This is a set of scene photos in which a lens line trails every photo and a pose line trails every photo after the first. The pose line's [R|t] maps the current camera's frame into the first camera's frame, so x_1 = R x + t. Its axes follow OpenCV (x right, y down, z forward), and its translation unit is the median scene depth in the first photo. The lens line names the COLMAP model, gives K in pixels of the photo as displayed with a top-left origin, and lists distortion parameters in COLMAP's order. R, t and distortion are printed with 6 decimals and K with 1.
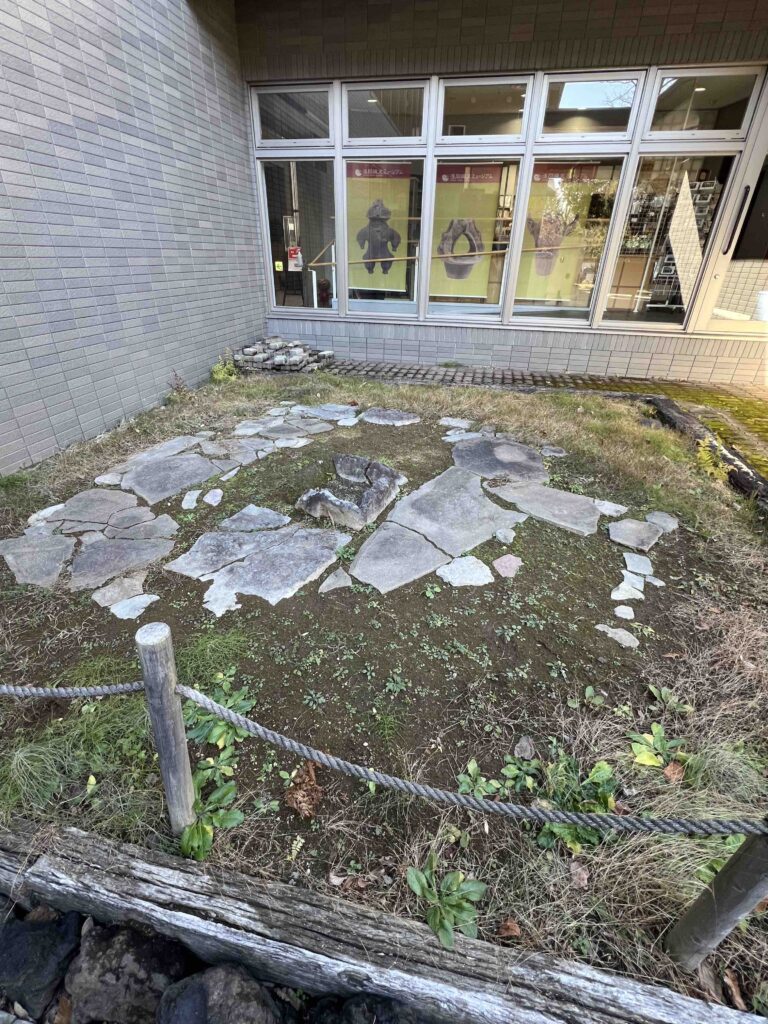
lens RADIAL K [[460.1, 0, 384.0], [0, 460.1, 512.0], [0, 0, 1]] dist [0.002138, -0.000037]
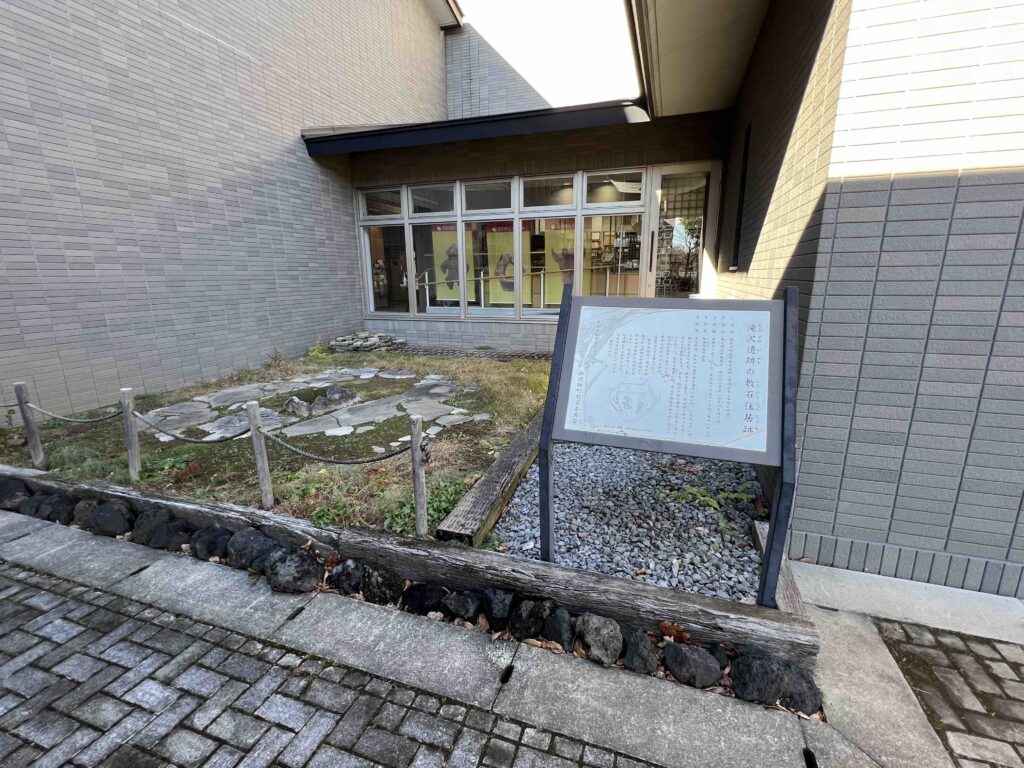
lens RADIAL K [[460.1, 0, 512.0], [0, 460.1, 384.0], [0, 0, 1]] dist [0.002138, -0.000037]
pose [[0.991772, 0.001364, -0.128007, 0.787690], [-0.036292, 0.961913, -0.270936, 0.302000], [0.122762, 0.273352, 0.954048, -0.539687]]
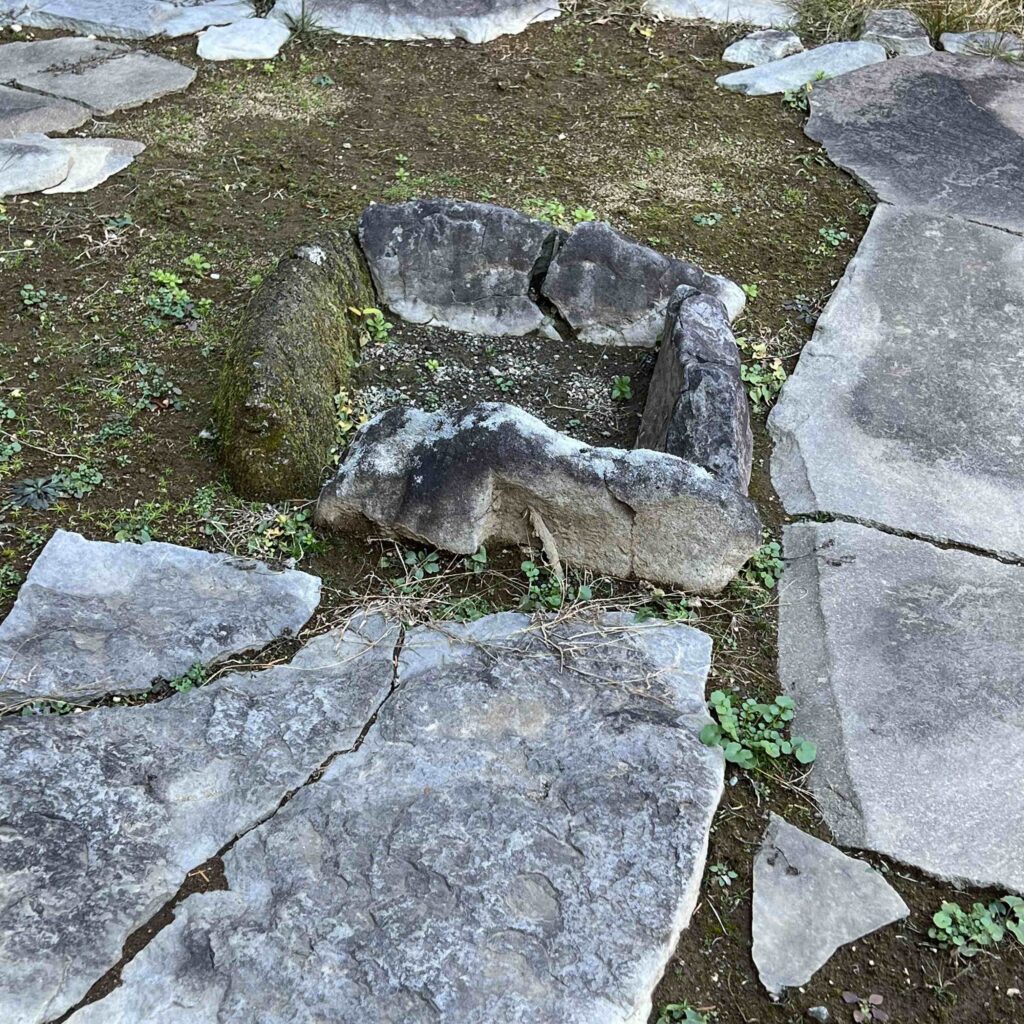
lens RADIAL K [[1756.0, 0, 512.0], [0, 1756.0, 512.0], [0, 0, 1]] dist [0.137309, -0.259554]
pose [[0.955931, -0.147612, 0.253786, -0.256155], [0.128338, 0.987548, 0.090989, -0.057045], [-0.264057, -0.054408, 0.962971, 0.246037]]
